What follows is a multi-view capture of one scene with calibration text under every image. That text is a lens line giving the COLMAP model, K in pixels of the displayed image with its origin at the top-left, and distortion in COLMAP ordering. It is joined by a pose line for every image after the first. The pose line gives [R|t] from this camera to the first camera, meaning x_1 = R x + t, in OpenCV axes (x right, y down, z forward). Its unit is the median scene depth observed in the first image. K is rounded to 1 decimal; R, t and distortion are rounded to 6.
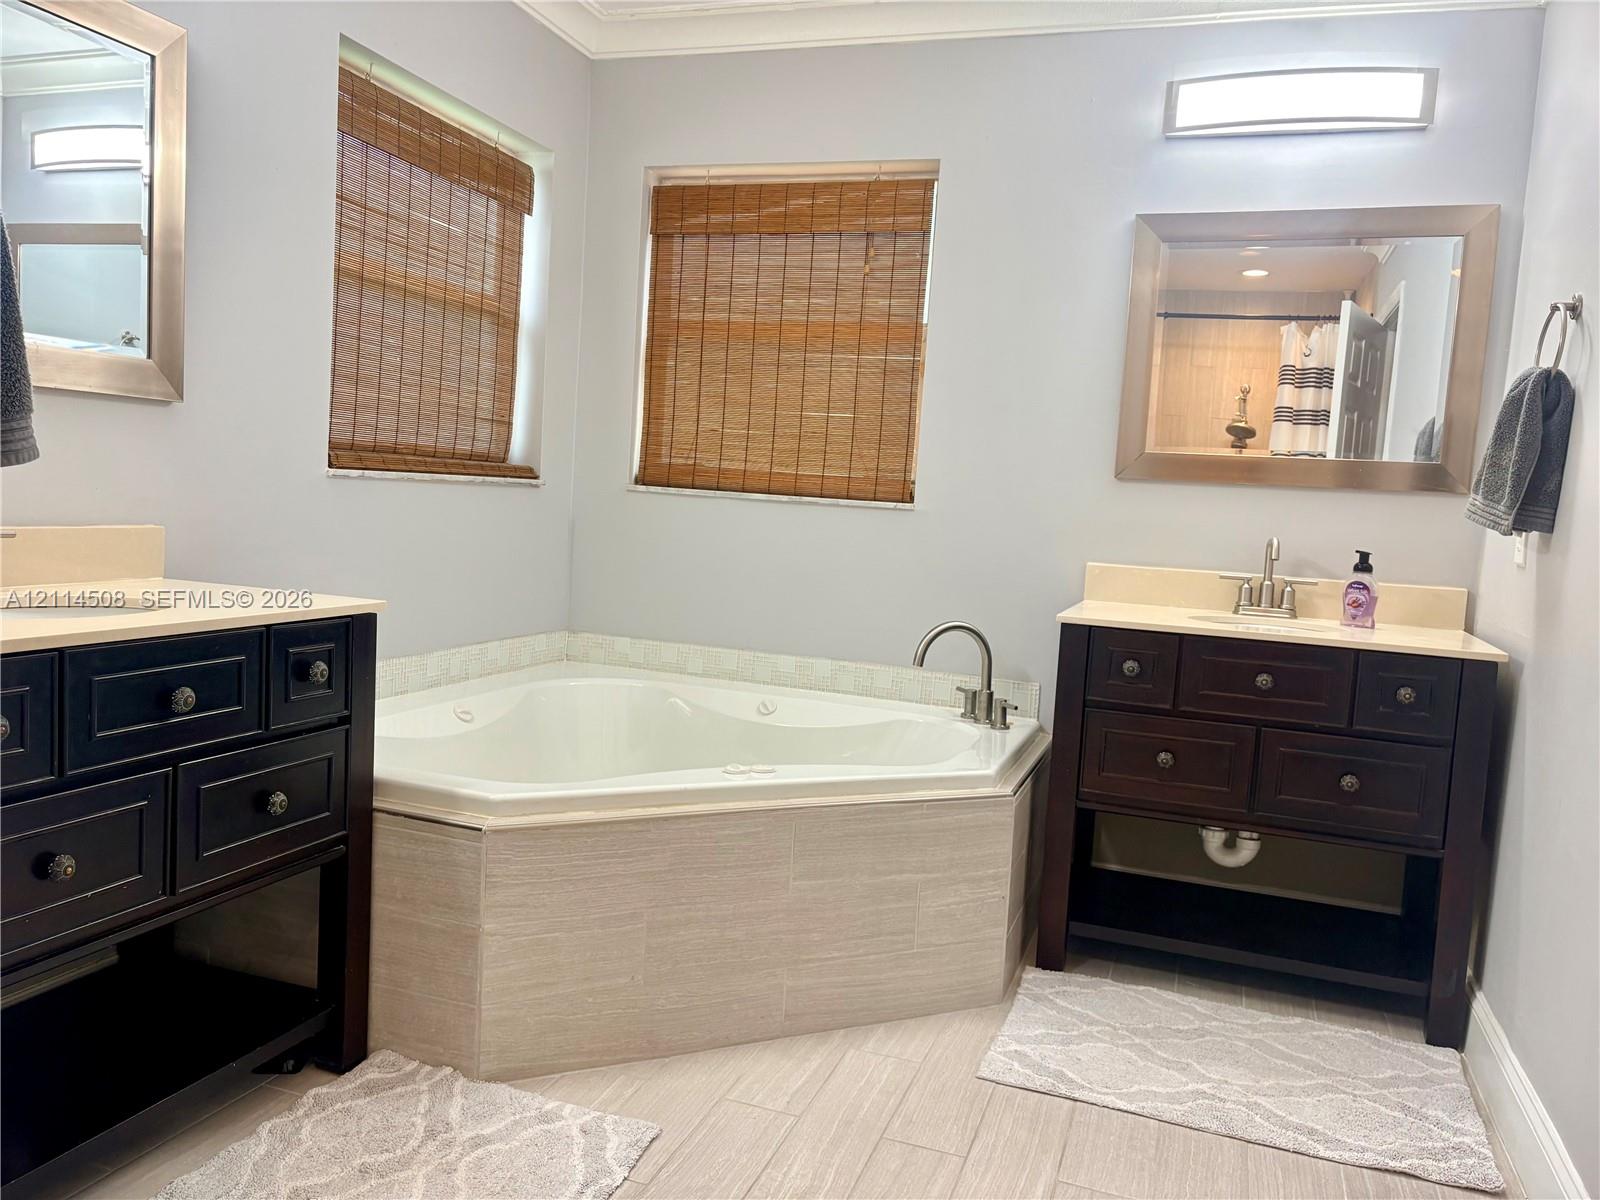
lens RADIAL K [[1218.9, 0, 808.8], [0, 1218.9, 607.8], [0, 0, 1]] dist [0.039681, -0.048542]
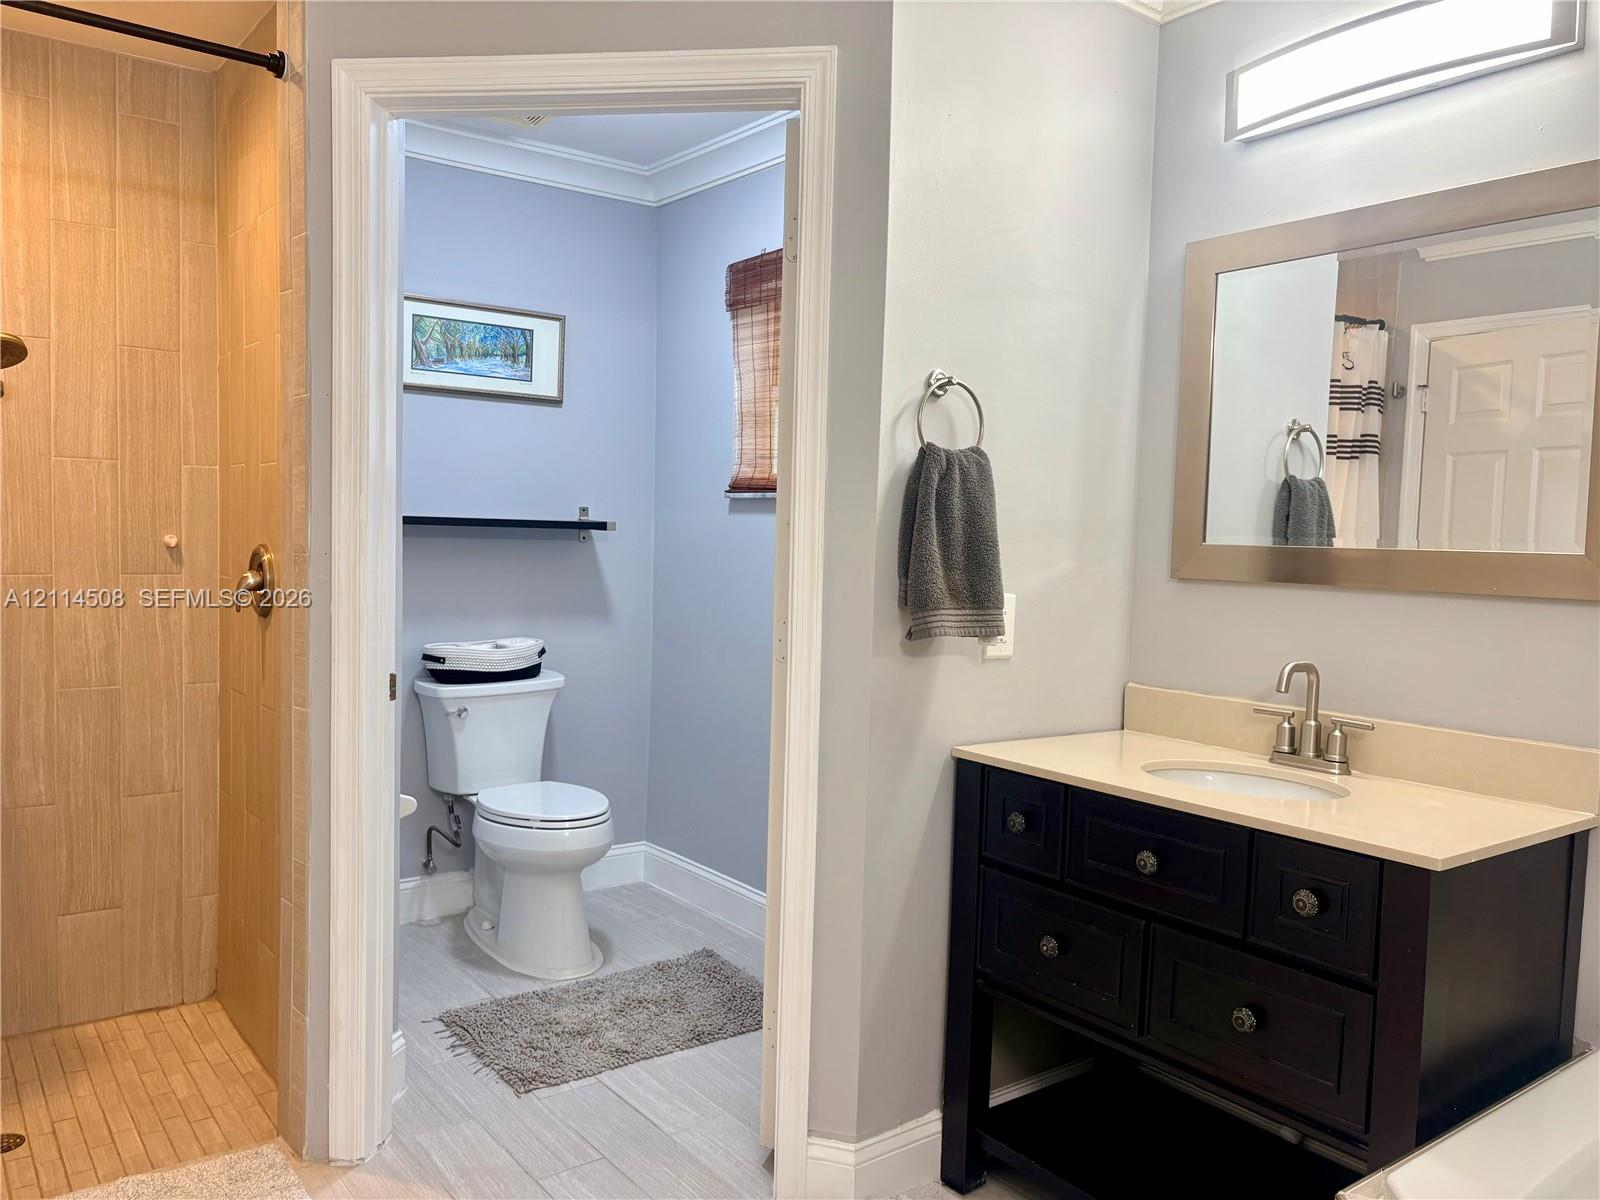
lens RADIAL K [[1218.9, 0, 801.3], [0, 1218.9, 620.2], [0, 0, 1]] dist [0.039681, -0.048542]
pose [[0.816797, 0.006104, -0.576893, 0.625924], [-0.033364, 0.998770, -0.036670, -0.051013], [0.575959, 0.049199, 0.815996, 0.264819]]
